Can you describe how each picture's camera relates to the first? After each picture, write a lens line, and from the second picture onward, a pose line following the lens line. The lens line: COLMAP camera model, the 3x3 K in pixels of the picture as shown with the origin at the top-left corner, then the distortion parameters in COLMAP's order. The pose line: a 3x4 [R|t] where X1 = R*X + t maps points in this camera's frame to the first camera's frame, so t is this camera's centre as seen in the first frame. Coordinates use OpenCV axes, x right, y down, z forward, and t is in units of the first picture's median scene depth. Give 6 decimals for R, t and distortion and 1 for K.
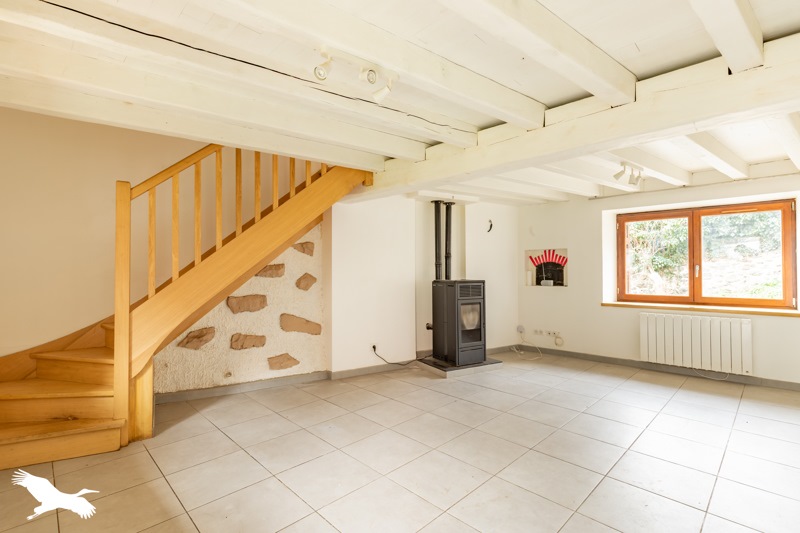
lens RADIAL K [[366.6, 0, 400.0], [0, 366.6, 266.5], [0, 0, 1]] dist [-0.000682, -0.000322]
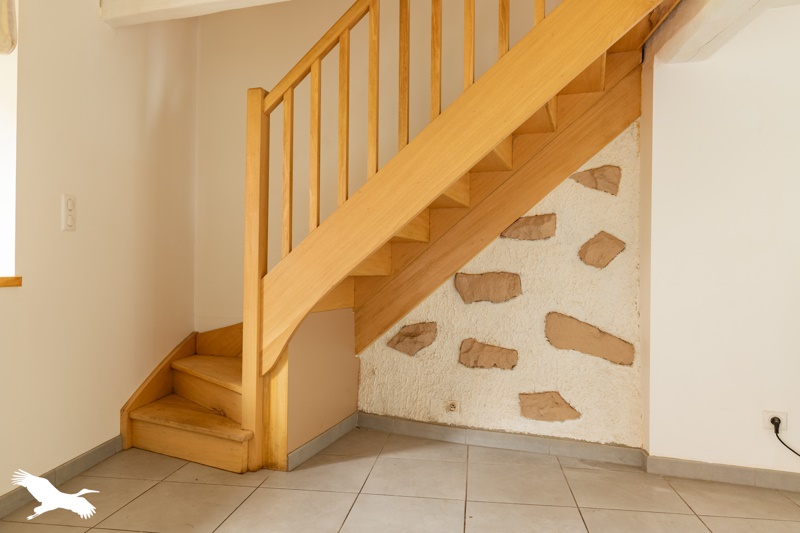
lens RADIAL K [[544.1, 0, 400.0], [0, 544.1, 266.5], [0, 0, 1]] dist [0.002418, 0.000420]
pose [[0.617679, 0.010920, -0.786355, 0.151222], [-0.004632, 0.999937, 0.010248, 0.063141], [0.786417, -0.002687, 0.617690, 0.397314]]
